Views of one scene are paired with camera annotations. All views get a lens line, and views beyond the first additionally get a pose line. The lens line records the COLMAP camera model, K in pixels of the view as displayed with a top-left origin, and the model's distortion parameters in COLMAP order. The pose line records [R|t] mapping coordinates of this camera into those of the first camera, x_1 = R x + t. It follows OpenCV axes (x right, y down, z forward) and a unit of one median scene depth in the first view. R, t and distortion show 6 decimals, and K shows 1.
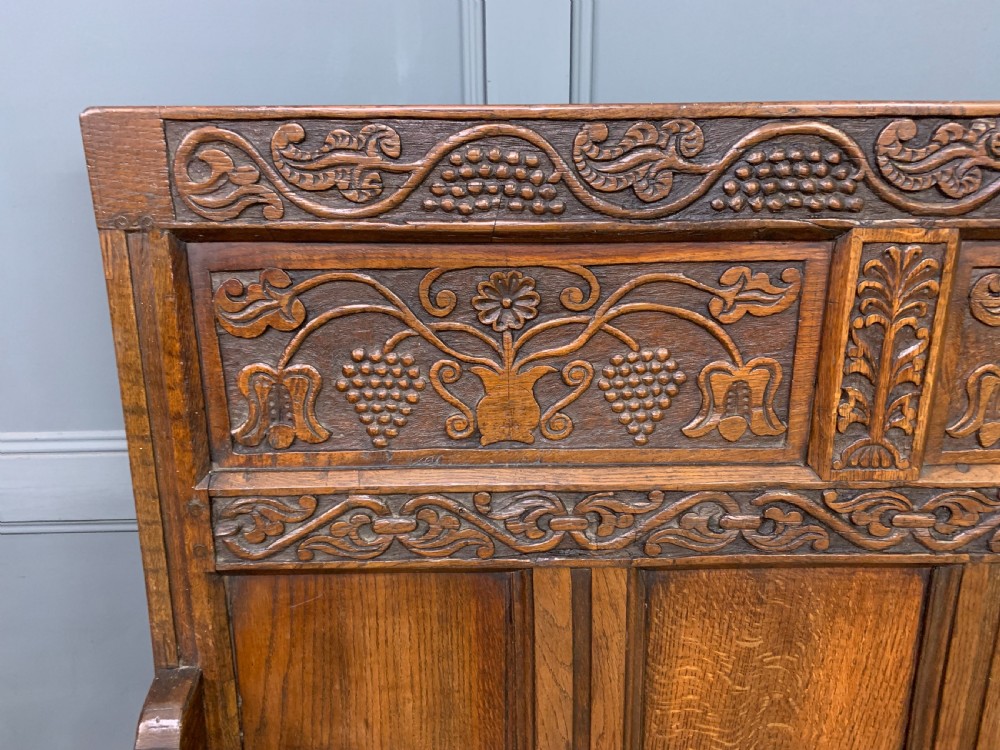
lens RADIAL K [[767.8, 0, 509.2], [0, 767.8, 380.4], [0, 0, 1]] dist [0.064906, -0.096965]
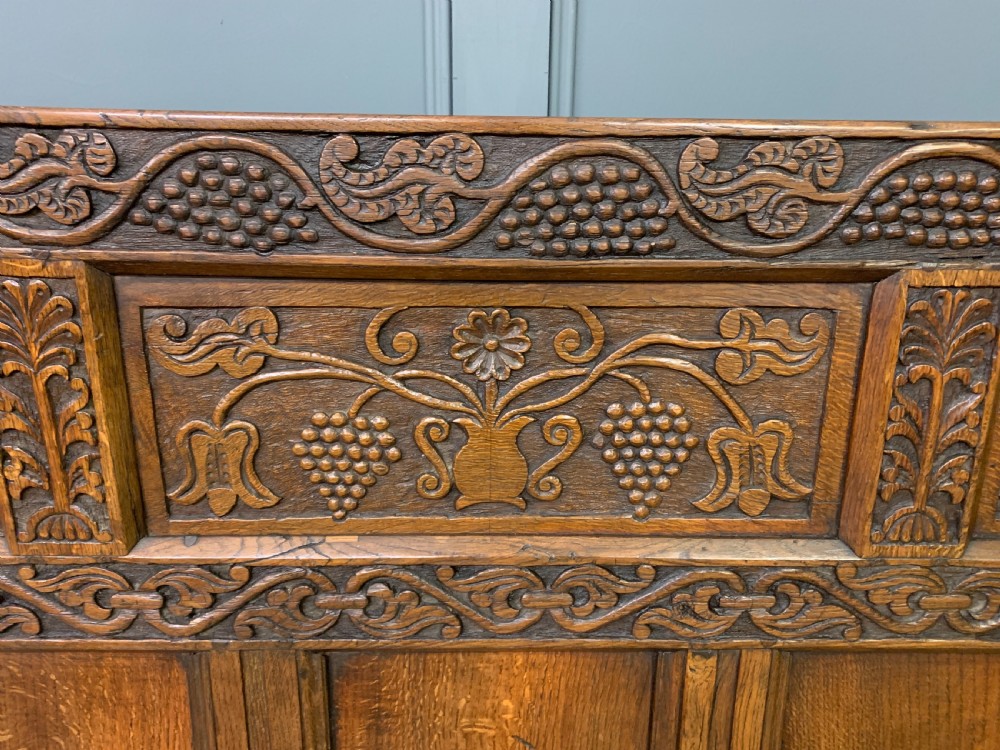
lens RADIAL K [[767.8, 0, 499.5], [0, 767.8, 370.9], [0, 0, 1]] dist [0.064906, -0.096965]
pose [[0.999749, 0.018645, 0.012434, 0.933499], [-0.018567, 0.999807, -0.006404, -0.074781], [-0.012551, 0.006171, 0.999902, 0.153851]]
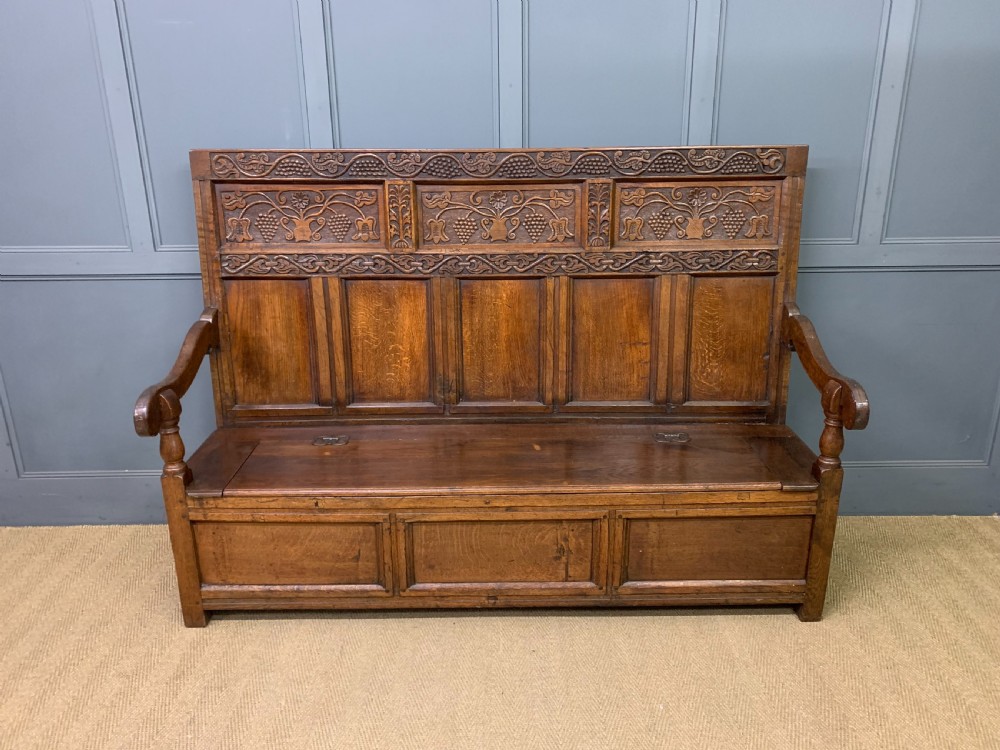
lens RADIAL K [[767.8, 0, 503.6], [0, 767.8, 383.7], [0, 0, 1]] dist [0.064906, -0.096965]
pose [[0.999978, 0.002247, -0.006164, 0.983850], [-0.002335, 0.999896, -0.014259, 0.815914], [0.006132, 0.014273, 0.999879, -2.662329]]
